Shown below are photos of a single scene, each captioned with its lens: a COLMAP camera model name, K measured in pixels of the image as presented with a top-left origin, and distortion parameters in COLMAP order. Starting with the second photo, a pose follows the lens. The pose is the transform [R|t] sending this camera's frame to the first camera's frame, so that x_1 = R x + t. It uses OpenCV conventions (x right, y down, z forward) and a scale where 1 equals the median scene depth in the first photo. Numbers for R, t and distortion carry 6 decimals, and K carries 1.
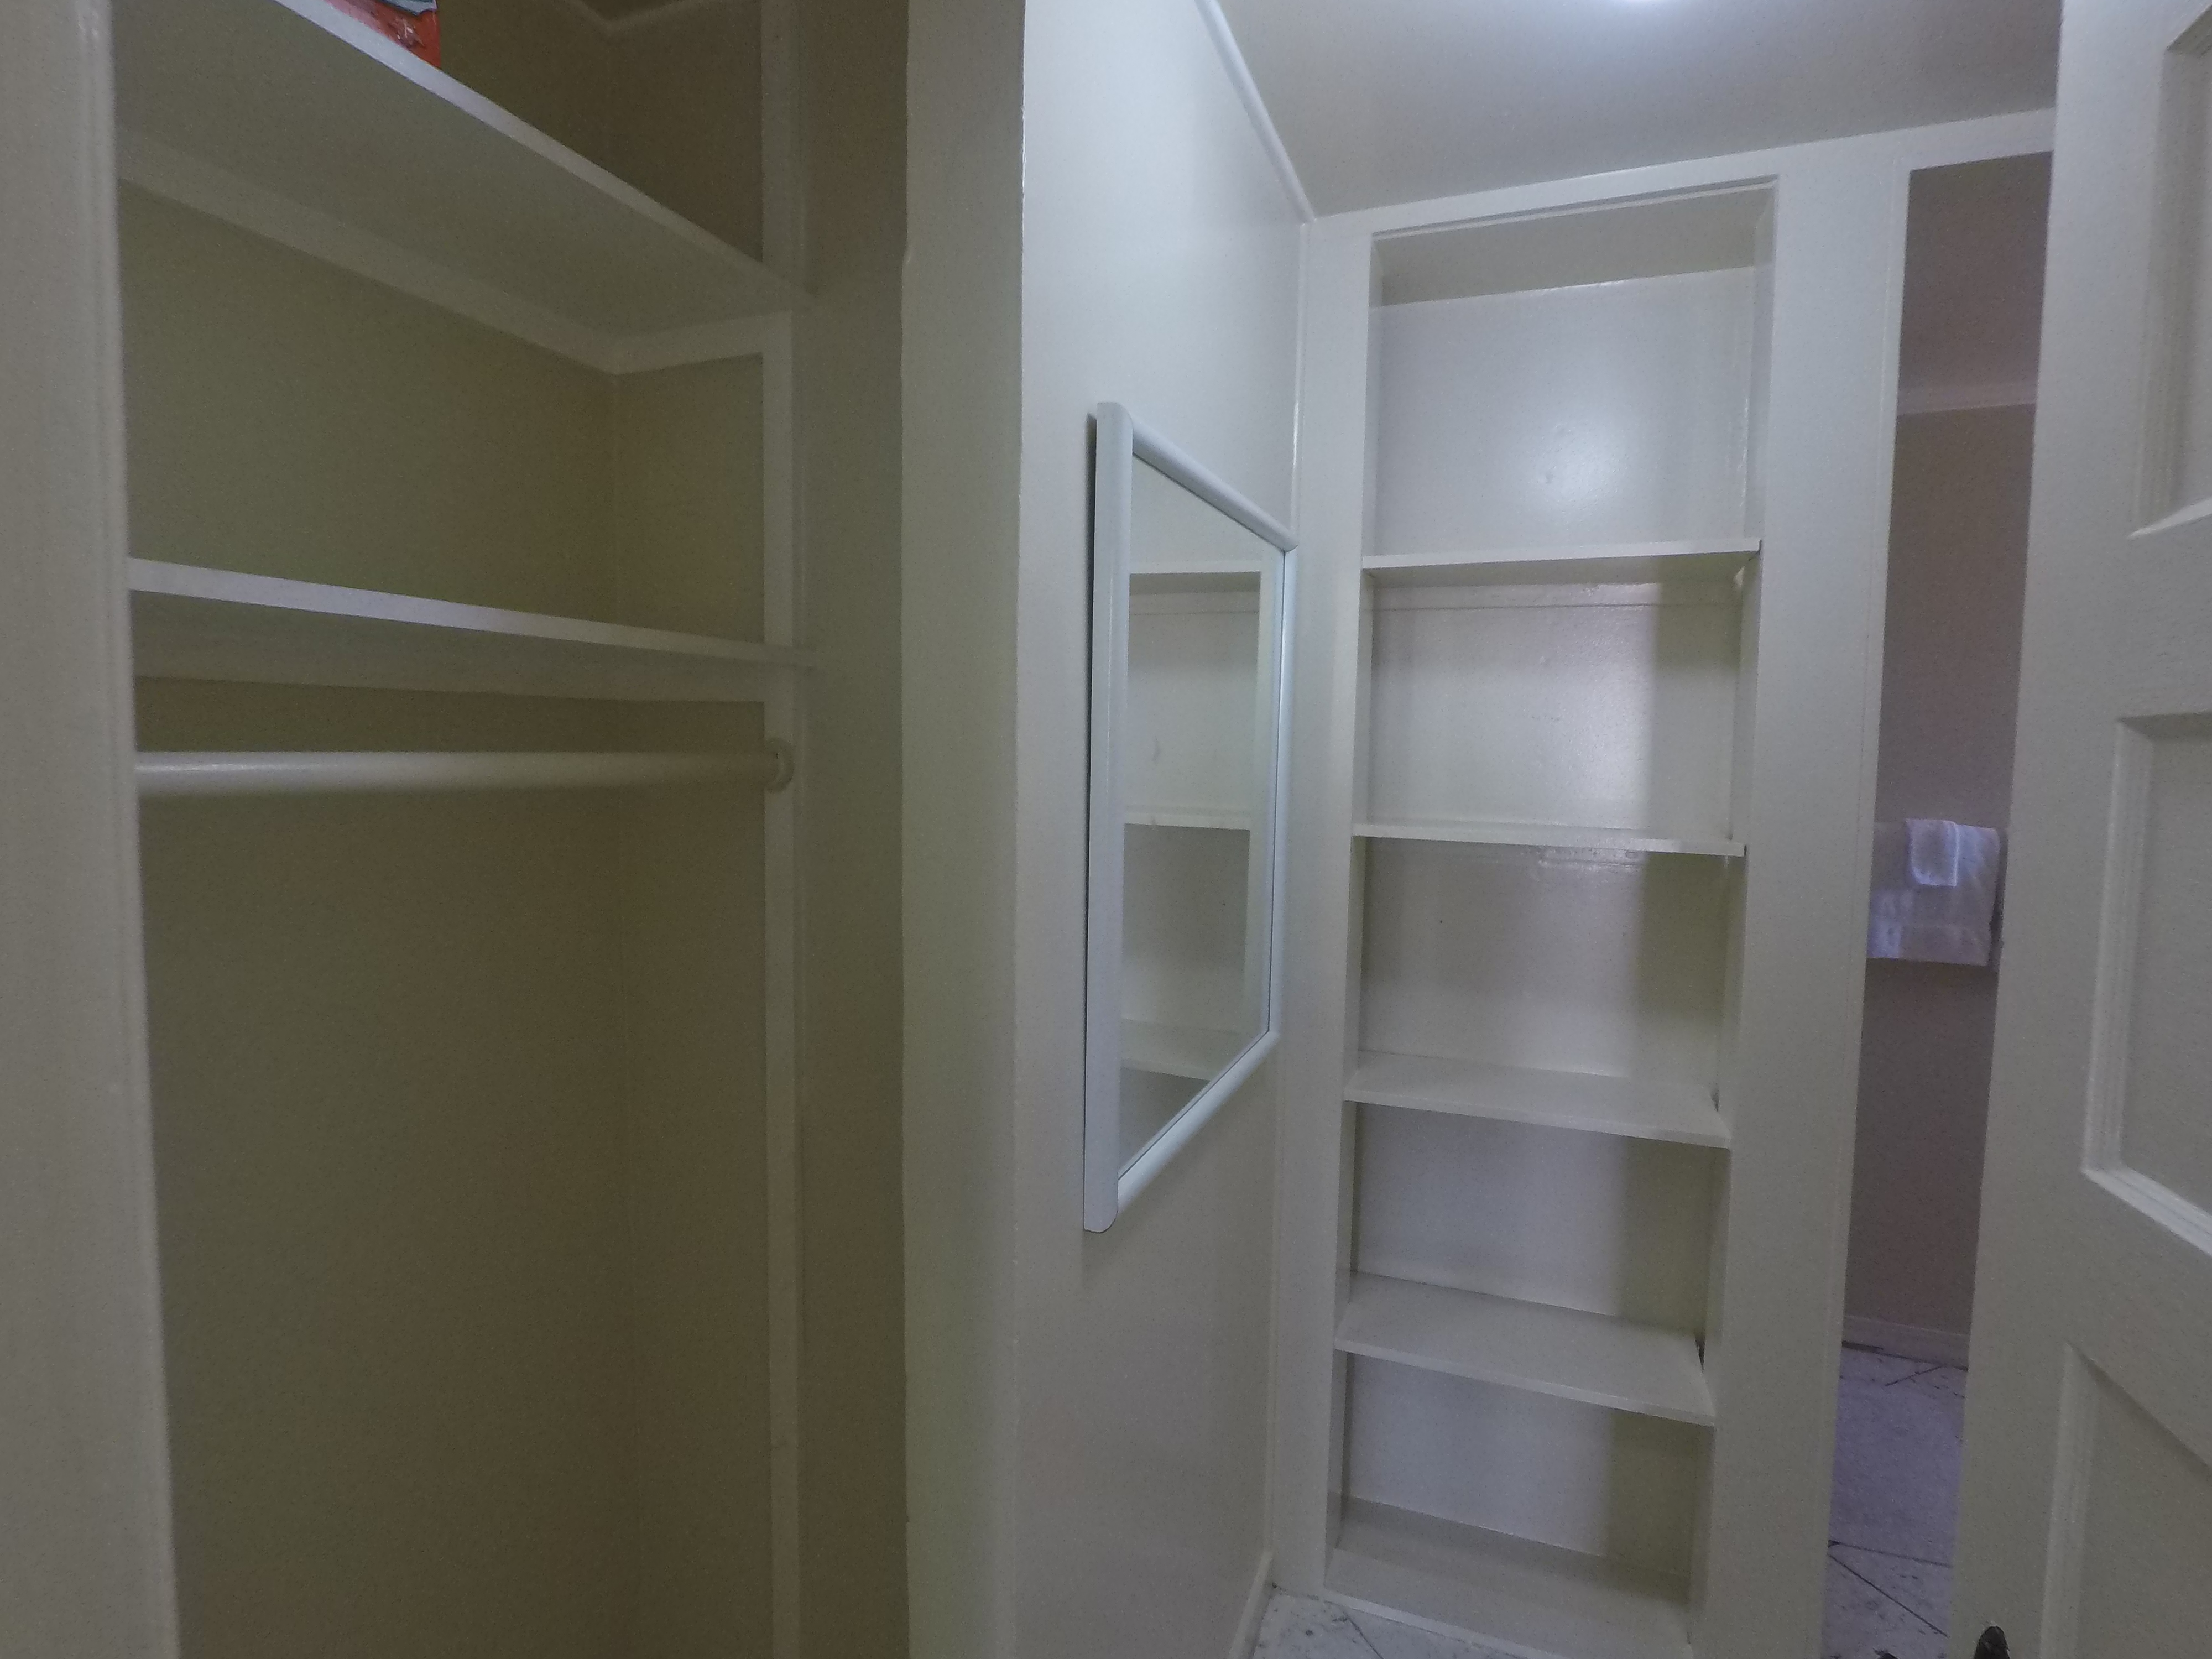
lens RADIAL K [[1124.4, 0, 1109.8], [0, 1124.4, 832.3], [0, 0, 1]] dist [-0.023440, 0.009748]
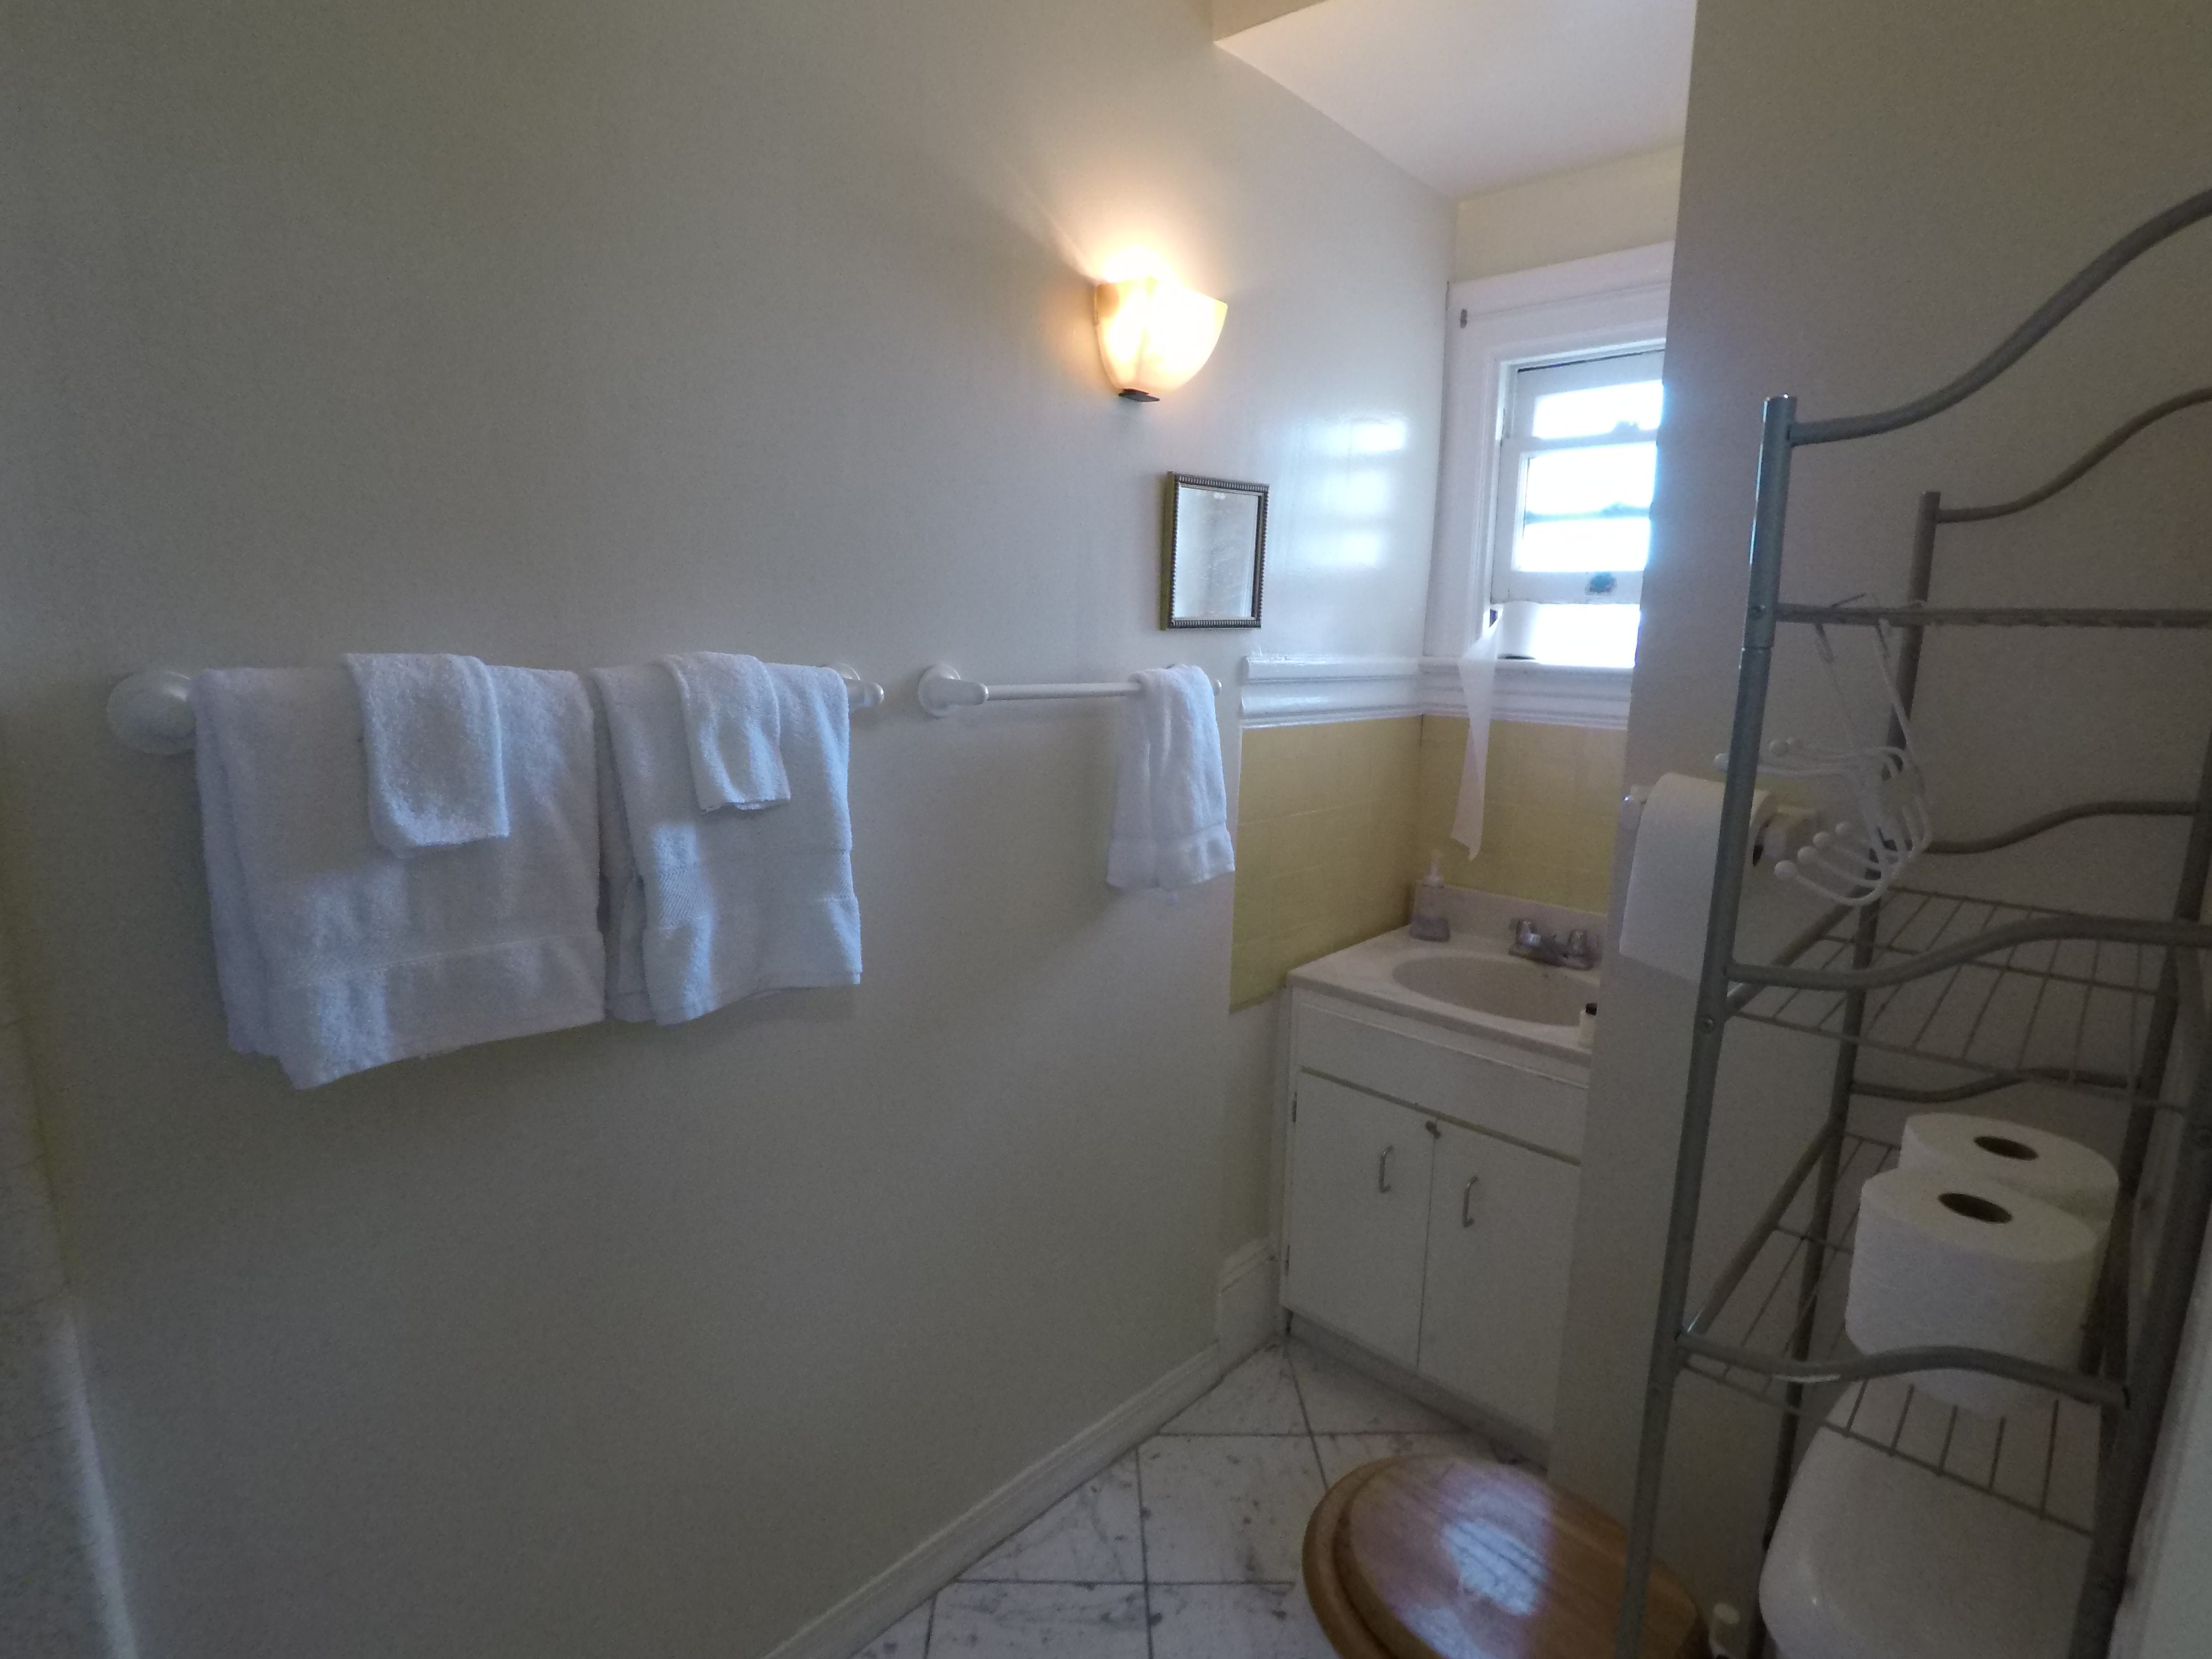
lens RADIAL K [[1124.4, 0, 1108.8], [0, 1124.4, 826.1], [0, 0, 1]] dist [-0.023440, 0.009748]
pose [[0.363178, -0.188009, 0.912554, 0.494187], [0.043398, 0.981780, 0.185000, -0.013719], [-0.930709, -0.027585, 0.364720, 0.677931]]
